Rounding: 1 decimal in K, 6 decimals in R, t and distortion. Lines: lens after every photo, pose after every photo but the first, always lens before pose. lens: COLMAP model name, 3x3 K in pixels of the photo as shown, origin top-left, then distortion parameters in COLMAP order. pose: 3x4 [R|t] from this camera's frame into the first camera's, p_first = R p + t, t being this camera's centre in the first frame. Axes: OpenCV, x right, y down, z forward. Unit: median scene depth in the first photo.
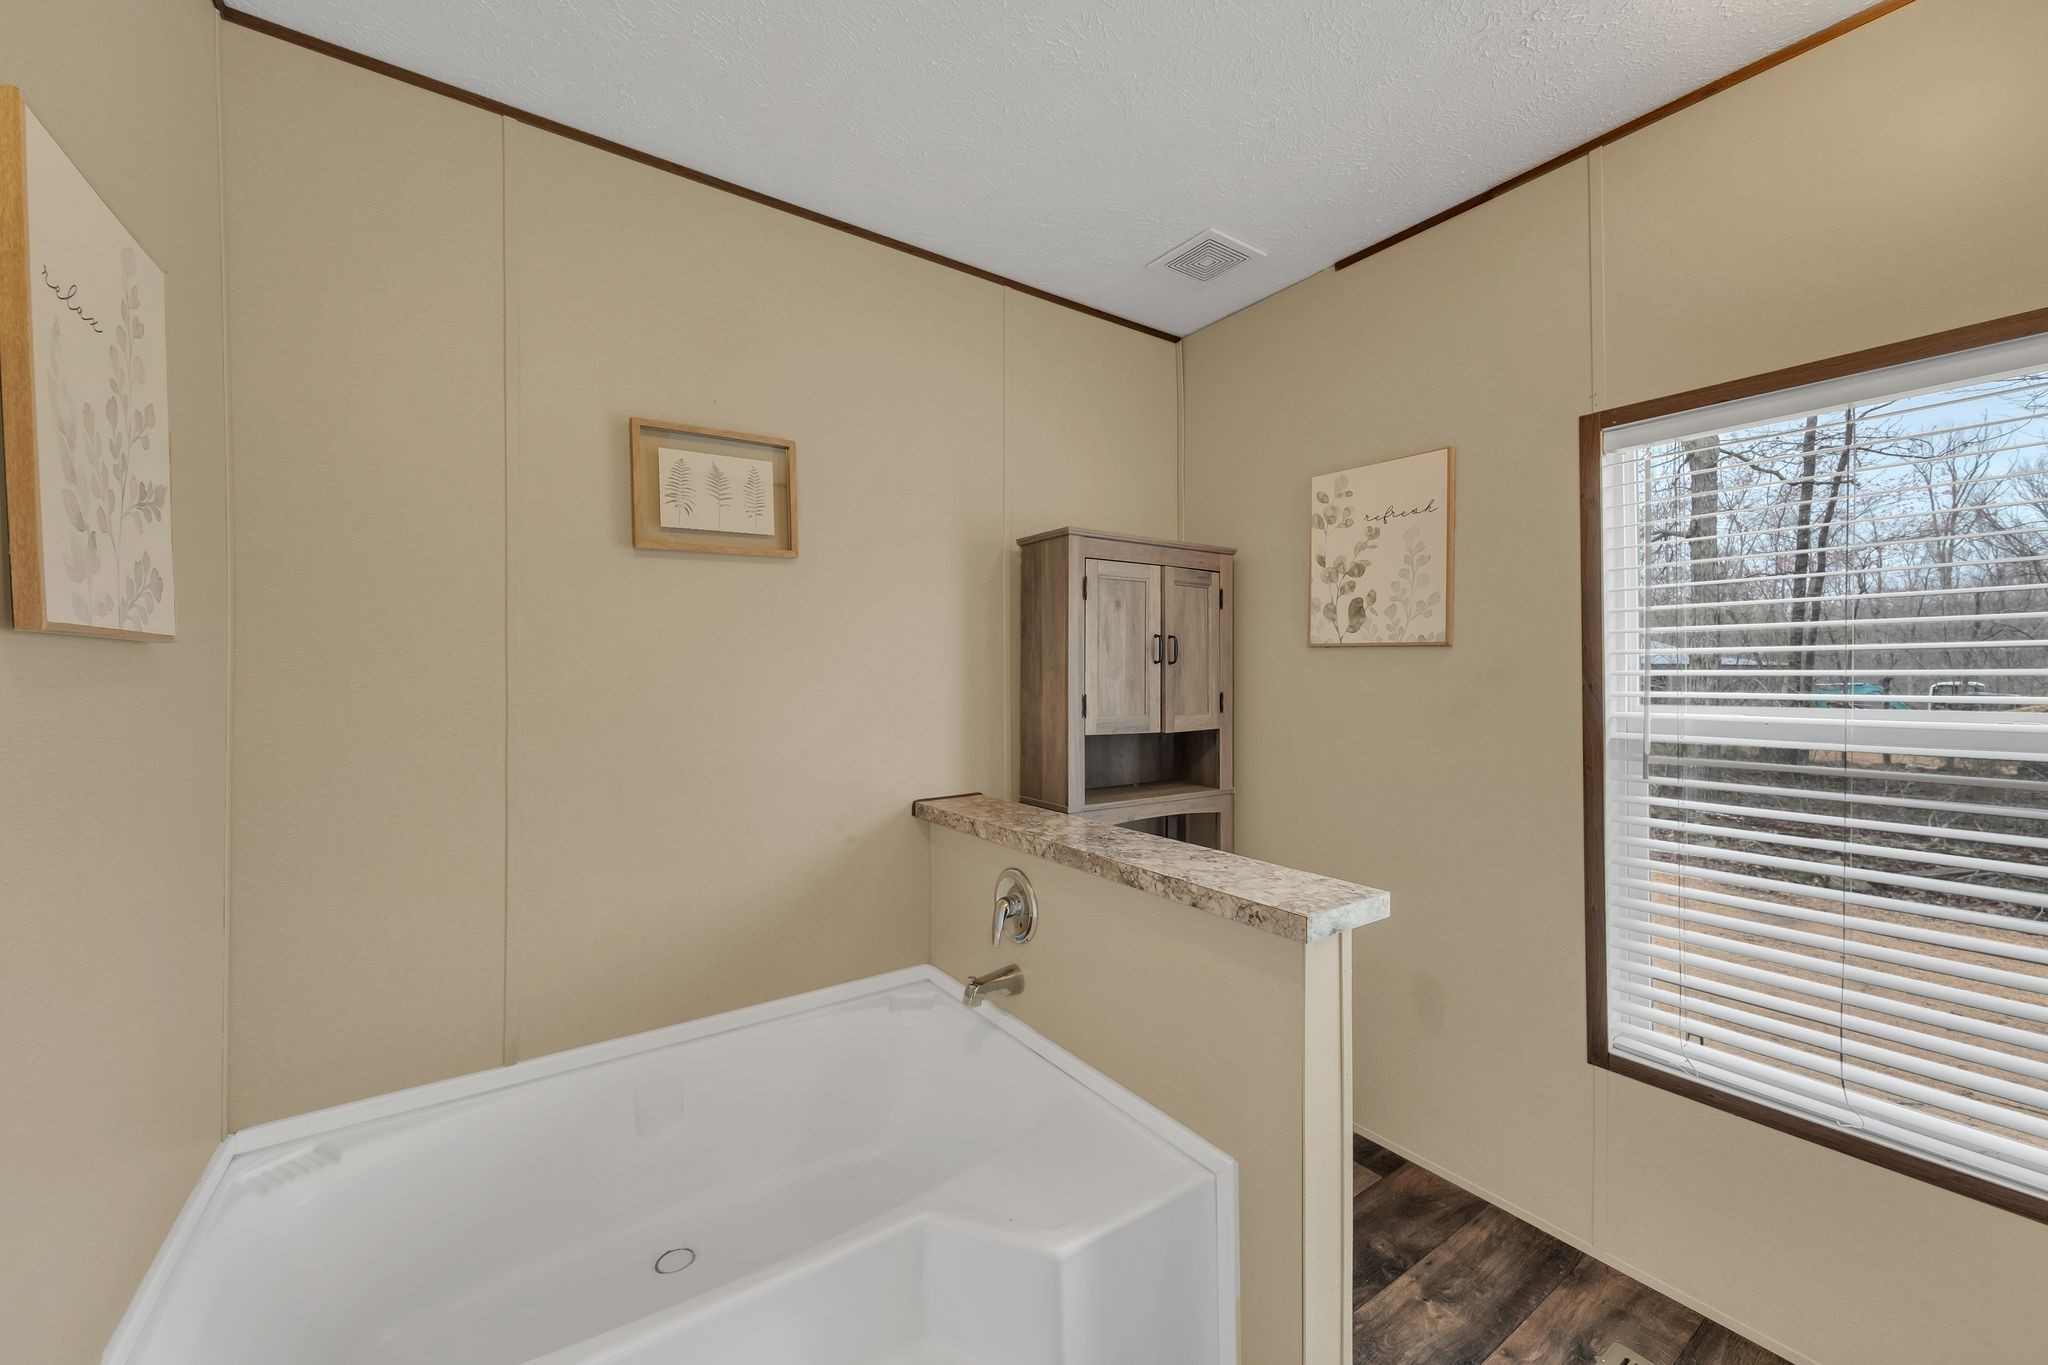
lens RADIAL K [[786.9, 0, 1041.4], [0, 786.9, 673.1], [0, 0, 1]] dist [0.000090, 0.001143]
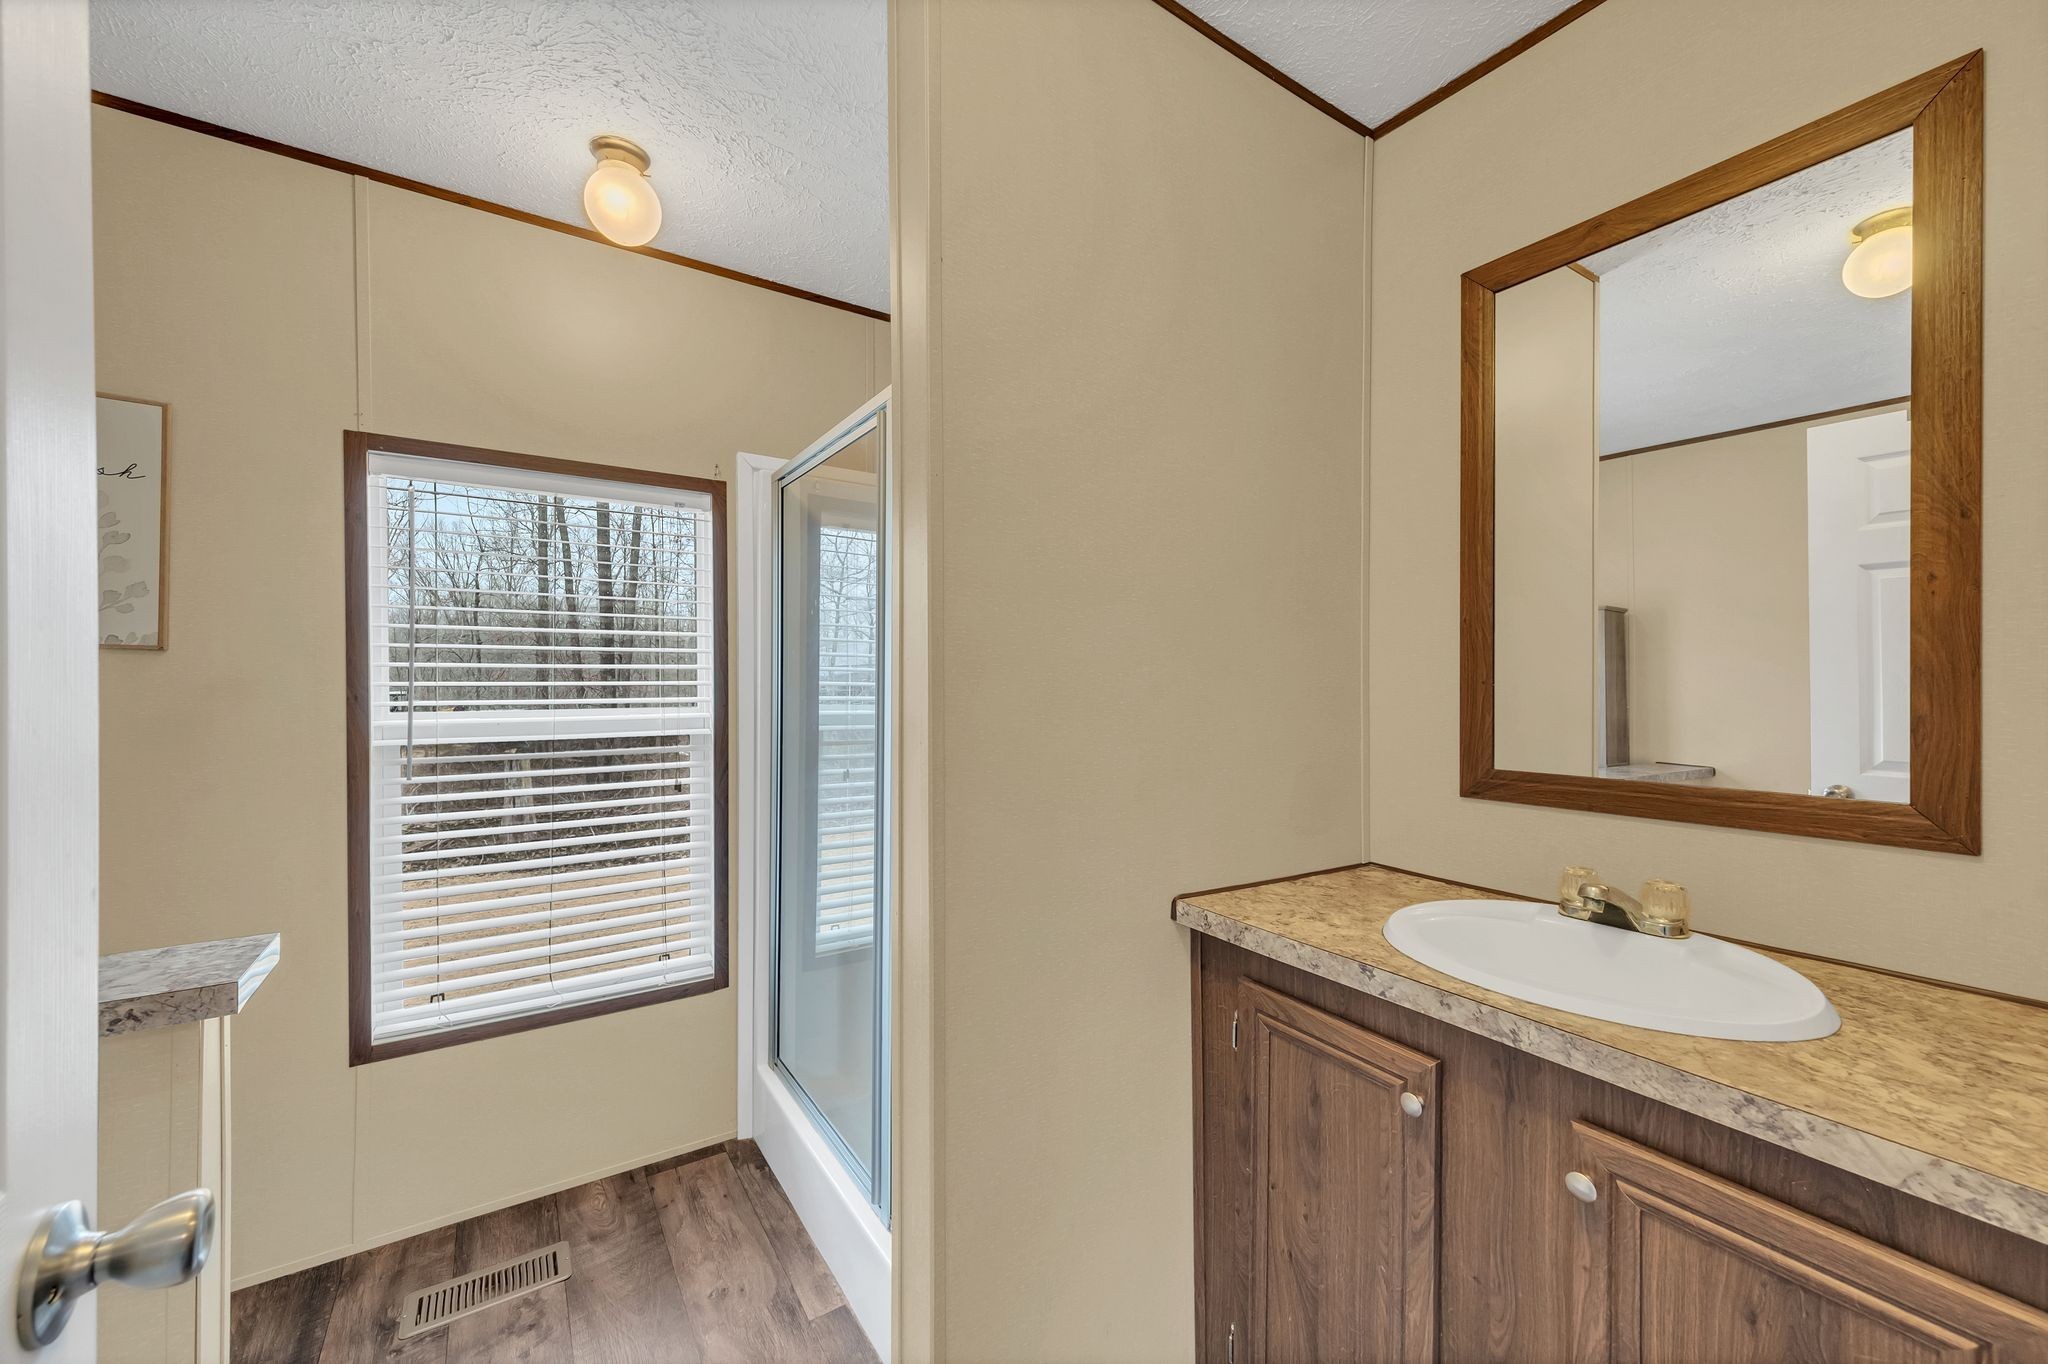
lens RADIAL K [[786.9, 0, 1025.7], [0, 786.9, 687.7], [0, 0, 1]] dist [0.000090, 0.001143]
pose [[0.034679, -0.005794, 0.999382, -0.299426], [-0.001387, 0.999982, 0.005845, -0.002764], [-0.999398, -0.001589, 0.034671, 0.094770]]
